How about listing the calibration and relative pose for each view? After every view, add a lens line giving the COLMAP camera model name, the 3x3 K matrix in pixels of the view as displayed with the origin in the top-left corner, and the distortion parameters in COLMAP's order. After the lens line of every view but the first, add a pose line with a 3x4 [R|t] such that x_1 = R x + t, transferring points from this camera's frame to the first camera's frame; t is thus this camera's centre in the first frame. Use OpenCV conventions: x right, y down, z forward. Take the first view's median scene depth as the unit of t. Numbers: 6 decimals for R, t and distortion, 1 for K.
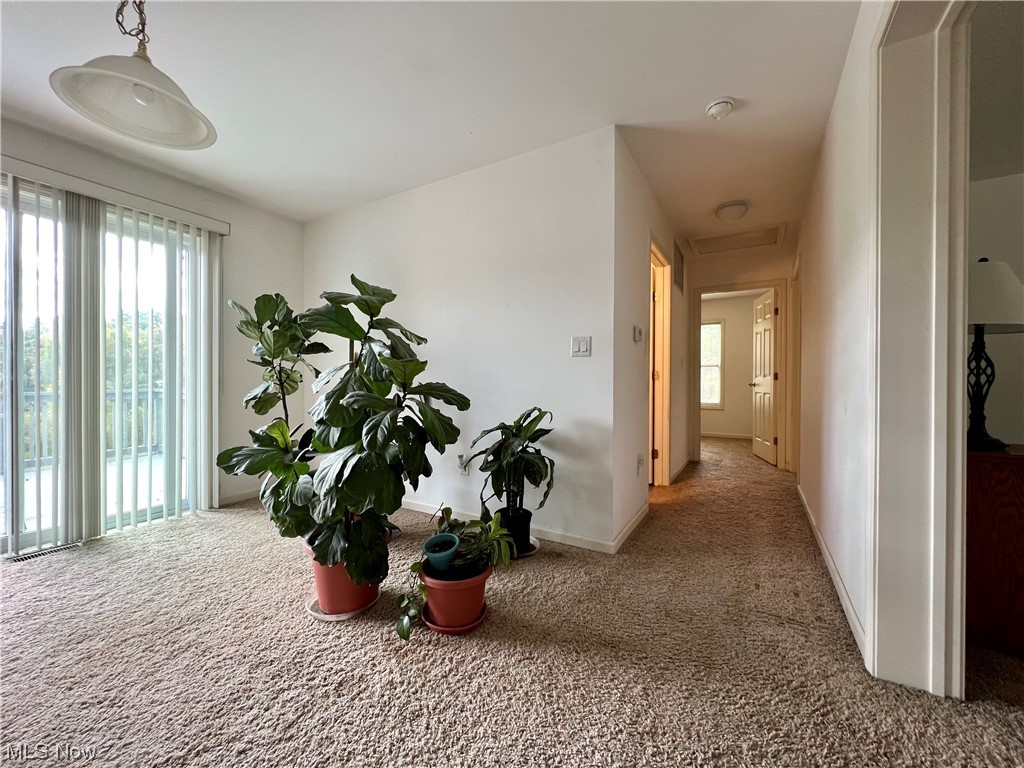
lens RADIAL K [[408.4, 0, 509.0], [0, 408.4, 384.7], [0, 0, 1]] dist [-0.002115, 0.000007]
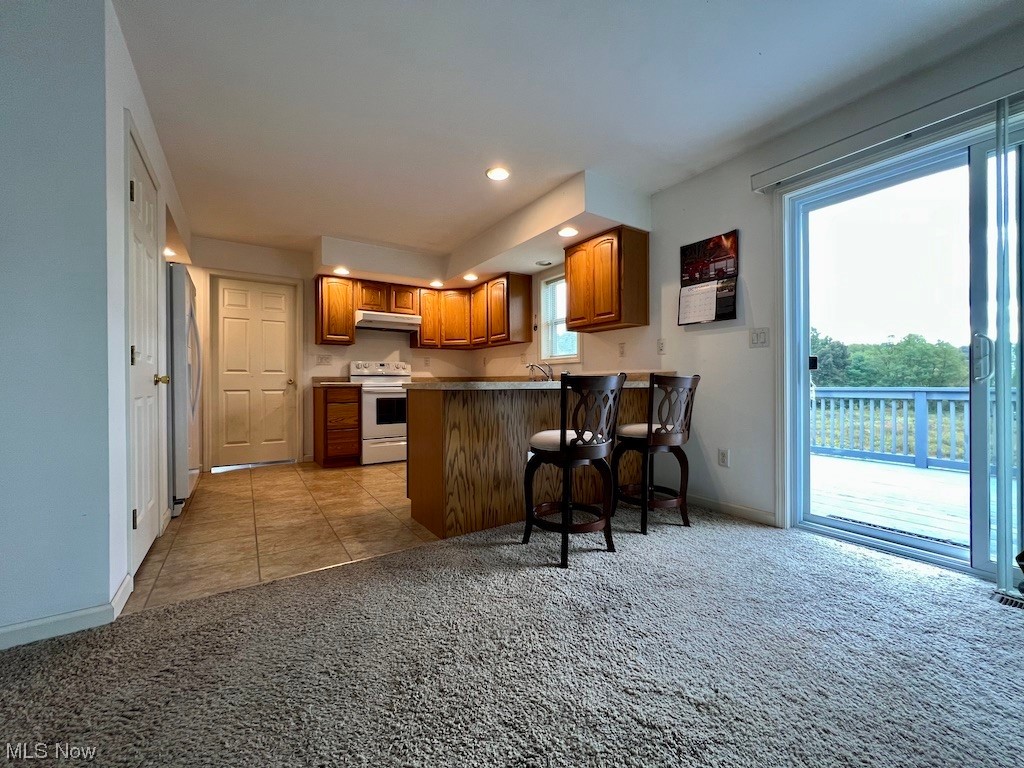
lens RADIAL K [[408.4, 0, 512.1], [0, 408.4, 381.7], [0, 0, 1]] dist [-0.002115, 0.000007]
pose [[-0.435278, -0.001397, -0.900295, -0.156009], [-0.002603, 0.999997, -0.000293, 0.033259], [0.900292, 0.002216, -0.435280, 0.654252]]
